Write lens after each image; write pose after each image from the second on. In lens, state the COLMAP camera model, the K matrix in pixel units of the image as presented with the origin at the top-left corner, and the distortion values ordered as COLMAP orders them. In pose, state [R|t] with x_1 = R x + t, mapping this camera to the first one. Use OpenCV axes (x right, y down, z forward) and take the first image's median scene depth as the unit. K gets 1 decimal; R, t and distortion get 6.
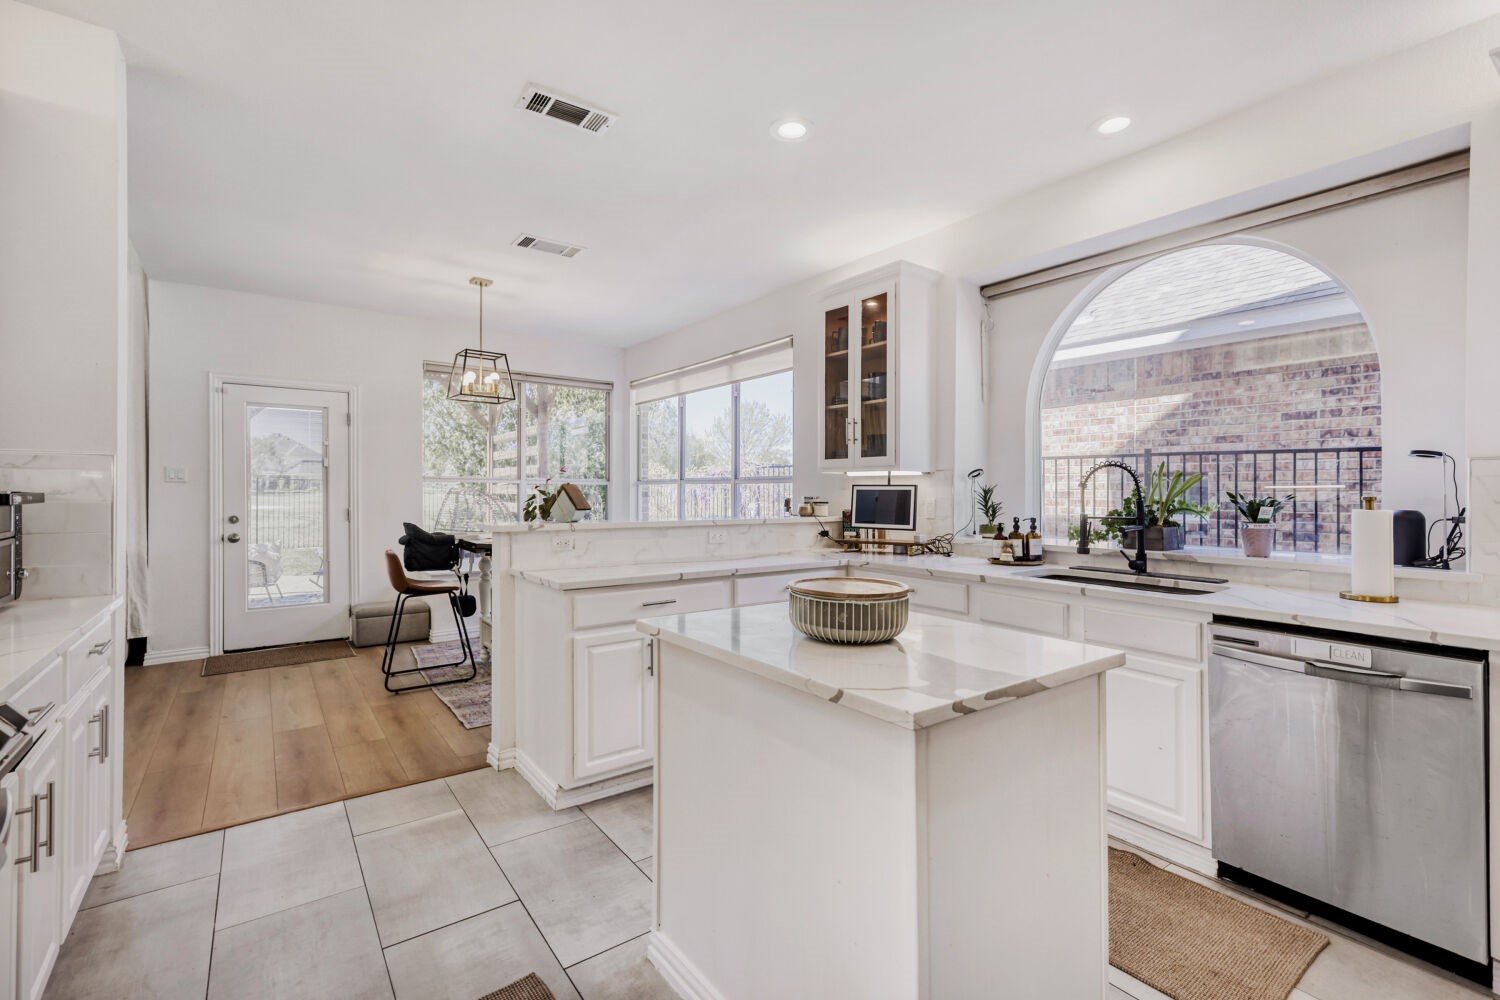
lens RADIAL K [[666.6, 0, 777.2], [0, 666.6, 499.2], [0, 0, 1]] dist [0.000042, -0.000020]
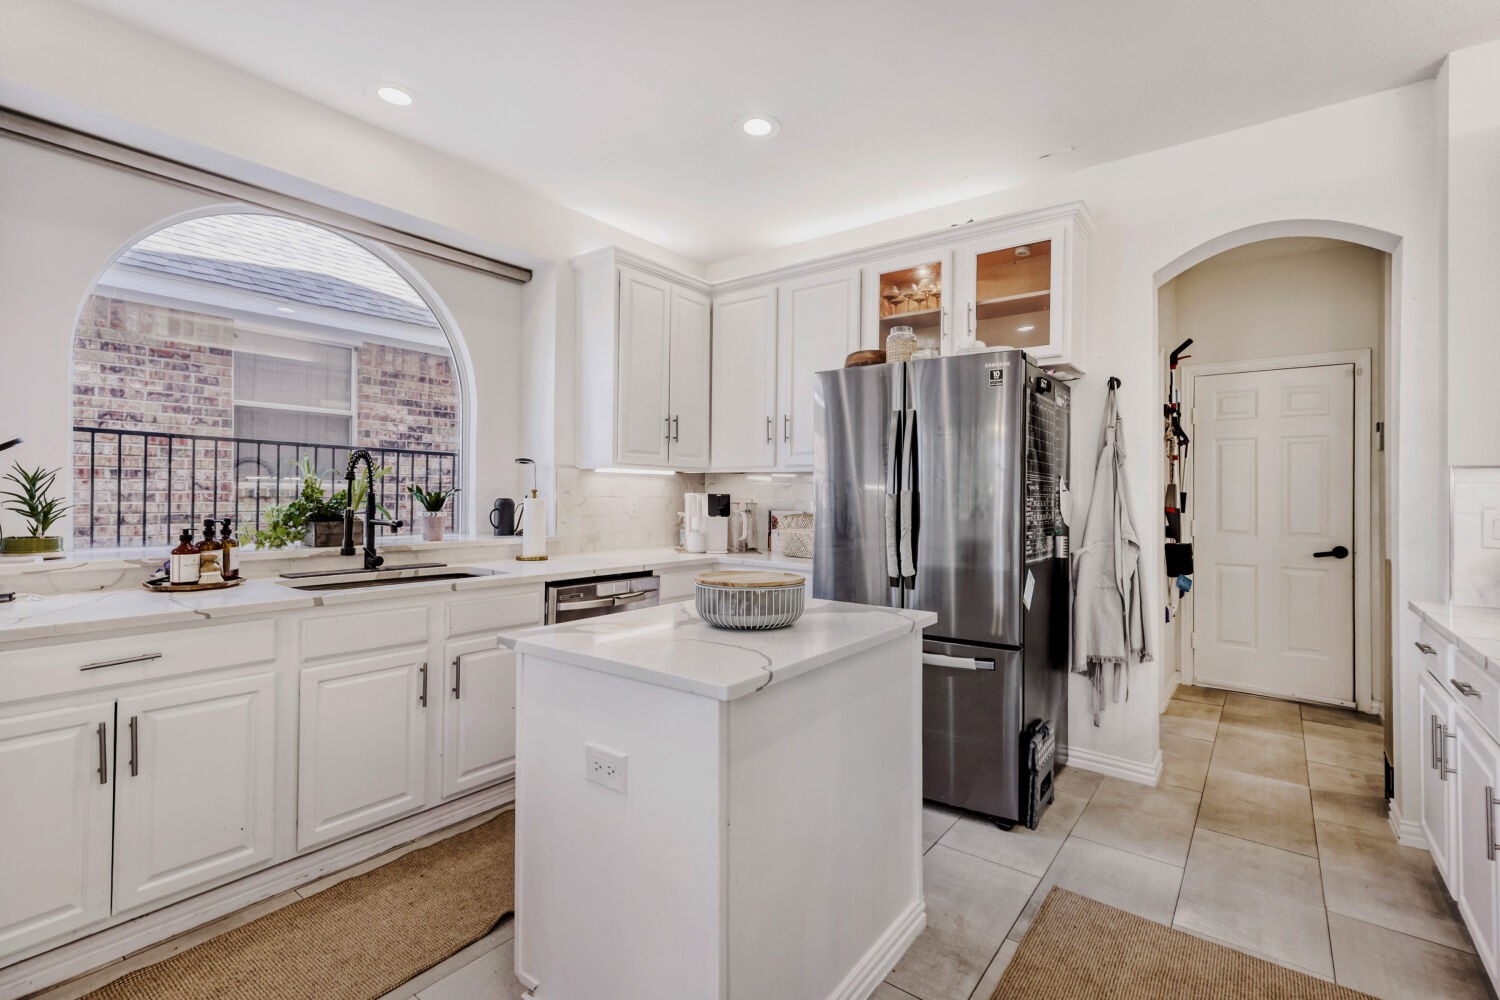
lens RADIAL K [[691.0, 0, 748.6], [0, 691.0, 482.0], [0, 0, 1]] dist [0.002817, 0.000474]
pose [[-0.268447, 0.003702, 0.963287, -0.319241], [-0.004109, 0.999979, -0.004988, -0.006531], [-0.963286, -0.005298, -0.268426, 0.432952]]
